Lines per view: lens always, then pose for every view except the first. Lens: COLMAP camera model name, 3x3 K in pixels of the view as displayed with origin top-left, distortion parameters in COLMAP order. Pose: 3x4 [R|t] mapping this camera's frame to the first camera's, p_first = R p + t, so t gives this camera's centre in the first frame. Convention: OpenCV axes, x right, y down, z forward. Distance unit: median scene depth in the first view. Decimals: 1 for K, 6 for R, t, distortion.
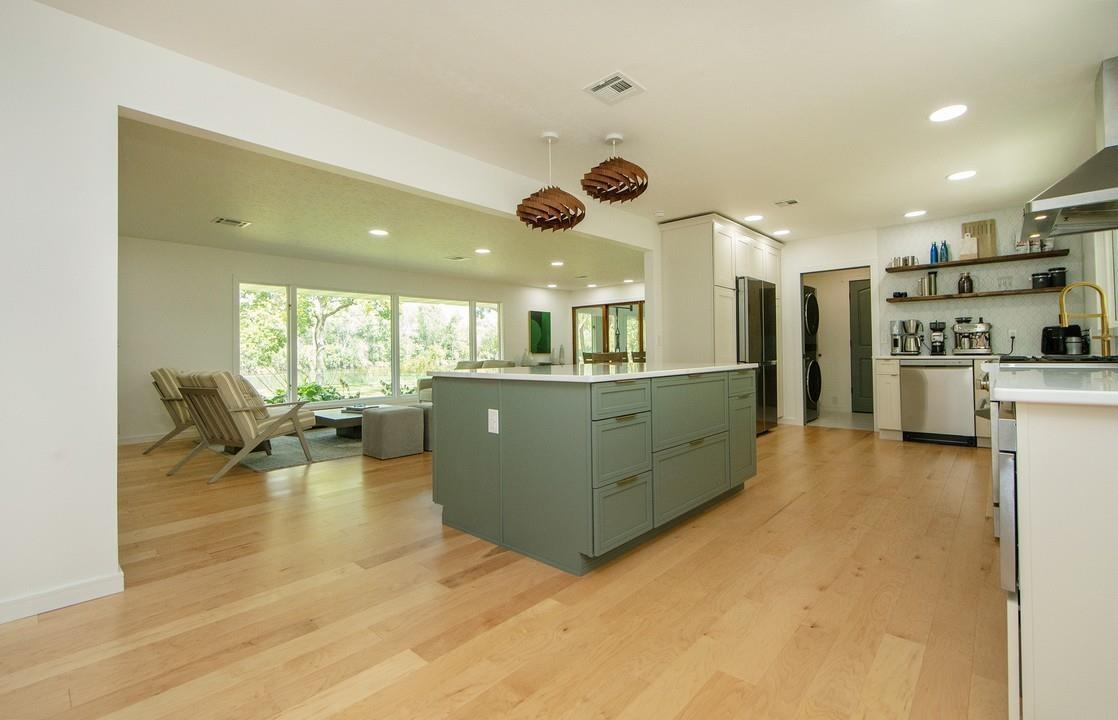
lens RADIAL K [[486.7, 0, 575.0], [0, 486.7, 342.0], [0, 0, 1]] dist [-0.009470, 0.000298]
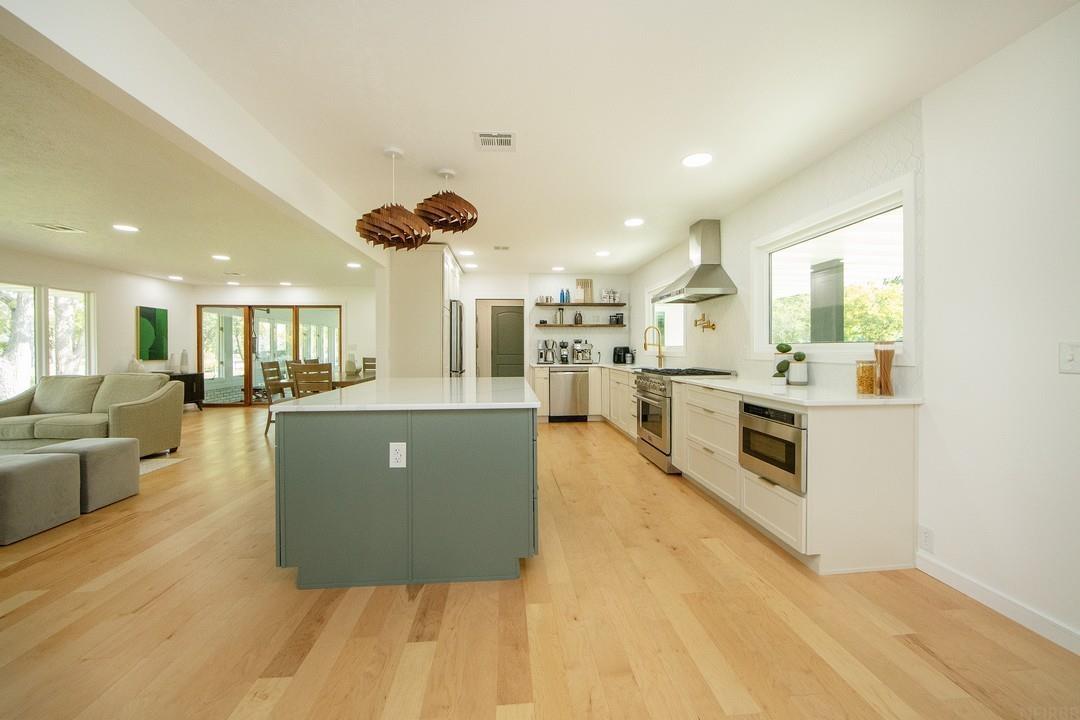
lens RADIAL K [[431.3, 0, 543.2], [0, 431.3, 350.4], [0, 0, 1]] dist [-0.013235, 0.002047]
pose [[0.691552, 0.008646, 0.722275, -0.269106], [-0.021248, 0.999739, 0.008377, -0.024100], [-0.722014, -0.021140, 0.691556, 0.108317]]
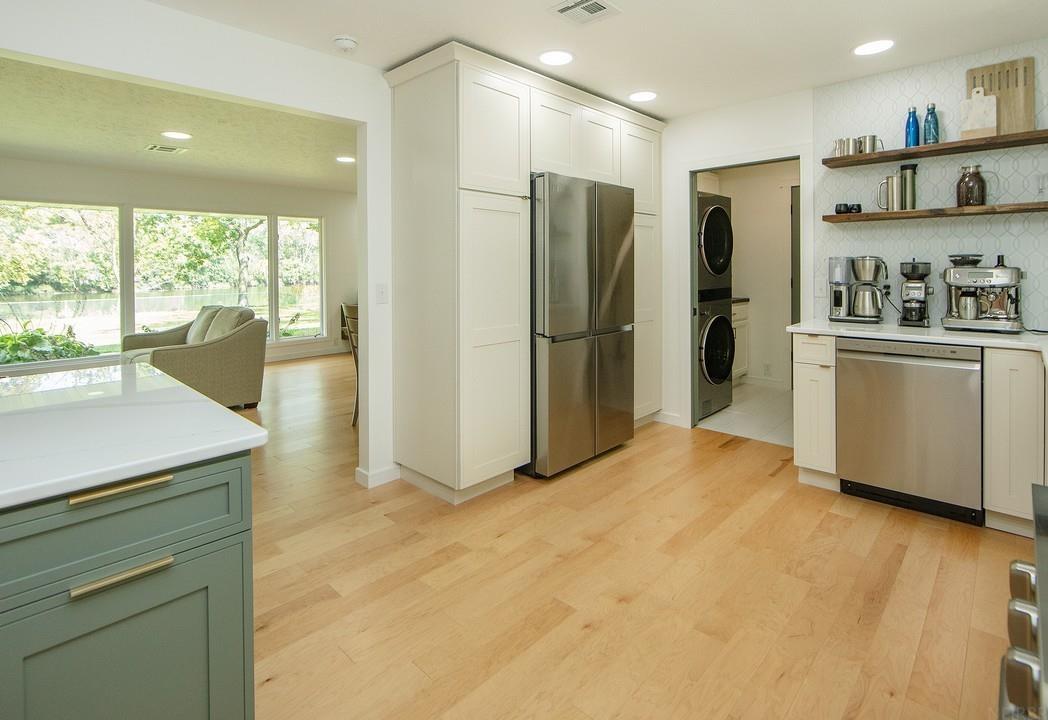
lens RADIAL K [[517.4, 0, 545.4], [0, 517.4, 271.2], [0, 0, 1]] dist [-0.019397, 0.002466]
pose [[0.999878, 0.004571, -0.014919, 0.355948], [-0.004145, 0.999585, 0.028490, -0.044632], [0.015043, -0.028424, 0.999483, 0.439089]]
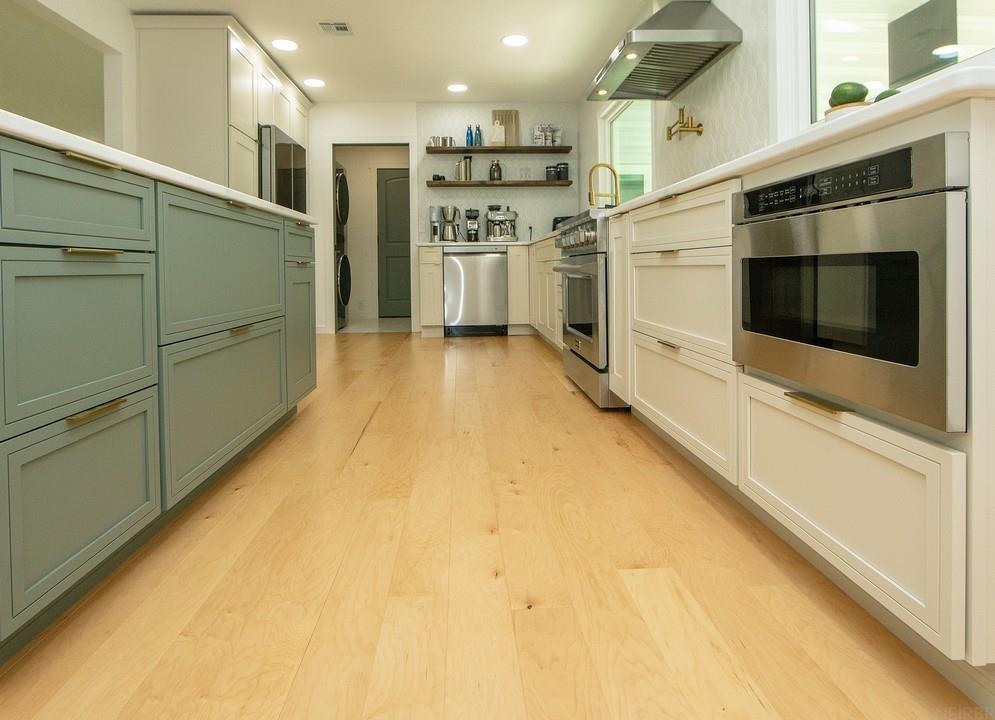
lens RADIAL K [[559.3, 0, 483.6], [0, 559.3, 271.5], [0, 0, 1]] dist [-0.010761, 0.002742]
pose [[0.722779, 0.000705, 0.691079, 0.008854], [-0.011139, 0.999881, 0.010630, 0.067154], [-0.690990, -0.015381, 0.722701, 0.188630]]
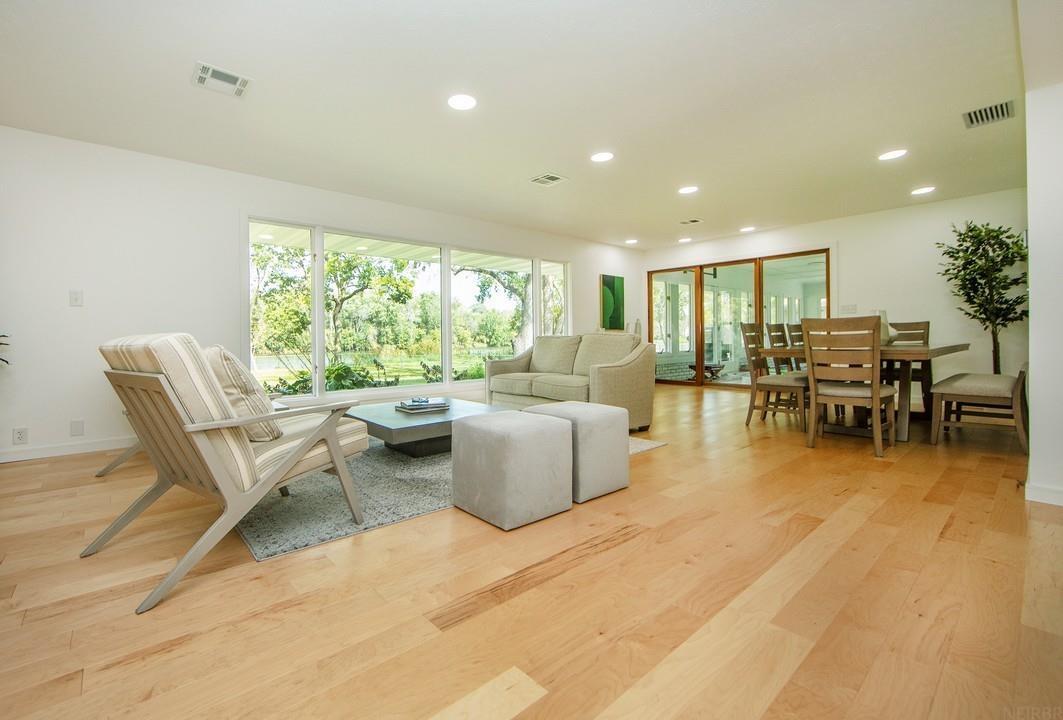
lens RADIAL K [[461.9, 0, 491.5], [0, 461.9, 336.0], [0, 0, 1]] dist [-0.001422, 0.000266]
pose [[0.987406, 0.004221, -0.158150, -0.290811], [-0.001249, 0.999821, 0.018883, 0.039686], [0.158201, -0.018448, 0.987235, 0.479011]]
